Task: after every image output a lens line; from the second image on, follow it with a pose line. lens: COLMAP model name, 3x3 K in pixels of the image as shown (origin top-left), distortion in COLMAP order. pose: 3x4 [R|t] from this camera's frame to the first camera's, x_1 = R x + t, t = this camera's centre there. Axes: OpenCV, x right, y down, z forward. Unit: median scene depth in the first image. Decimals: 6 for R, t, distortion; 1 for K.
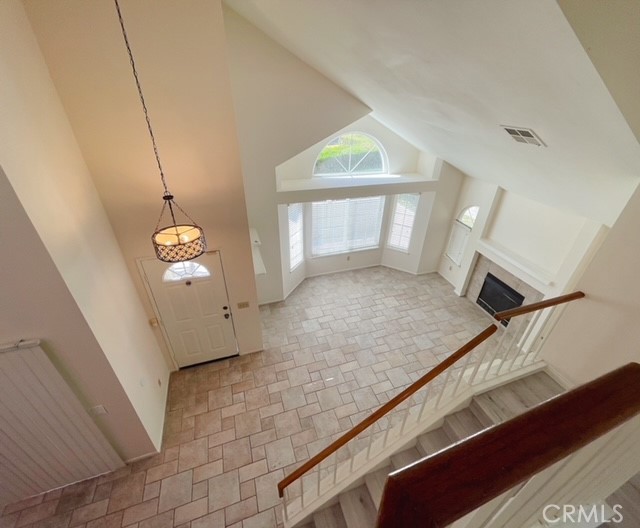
lens RADIAL K [[281.3, 0, 319.9], [0, 281.3, 262.6], [0, 0, 1]] dist [0.000123, 0.000202]
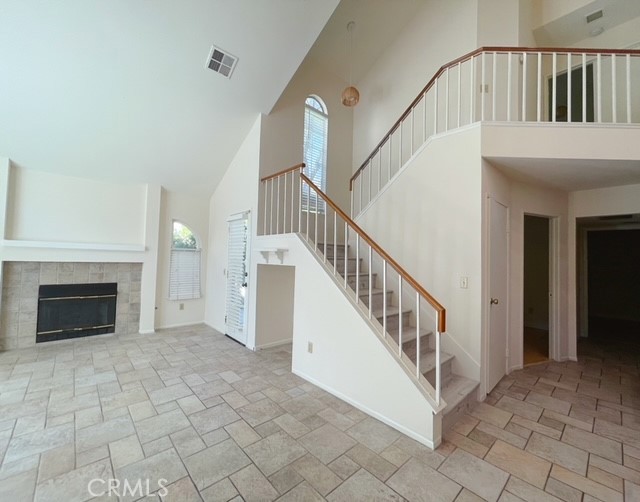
lens RADIAL K [[271.4, 0, 338.3], [0, 271.4, 250.2], [0, 0, 1]] dist [-0.002331, 0.000732]
pose [[-0.432915, -0.007843, 0.901401, -0.350231], [0.441886, 0.869729, 0.219791, 0.148609], [-0.785698, 0.493467, -0.373053, 0.687248]]
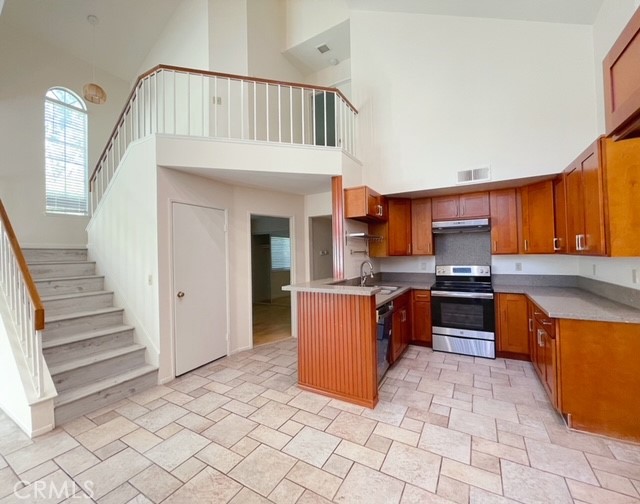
lens RADIAL K [[271.4, 0, 322.9], [0, 271.4, 250.4], [0, 0, 1]] dist [-0.002331, 0.000732]
pose [[-0.657001, 0.003188, 0.753883, -0.674565], [0.401881, 0.847541, 0.346651, 0.331095], [-0.637842, 0.530721, -0.558116, 0.369666]]
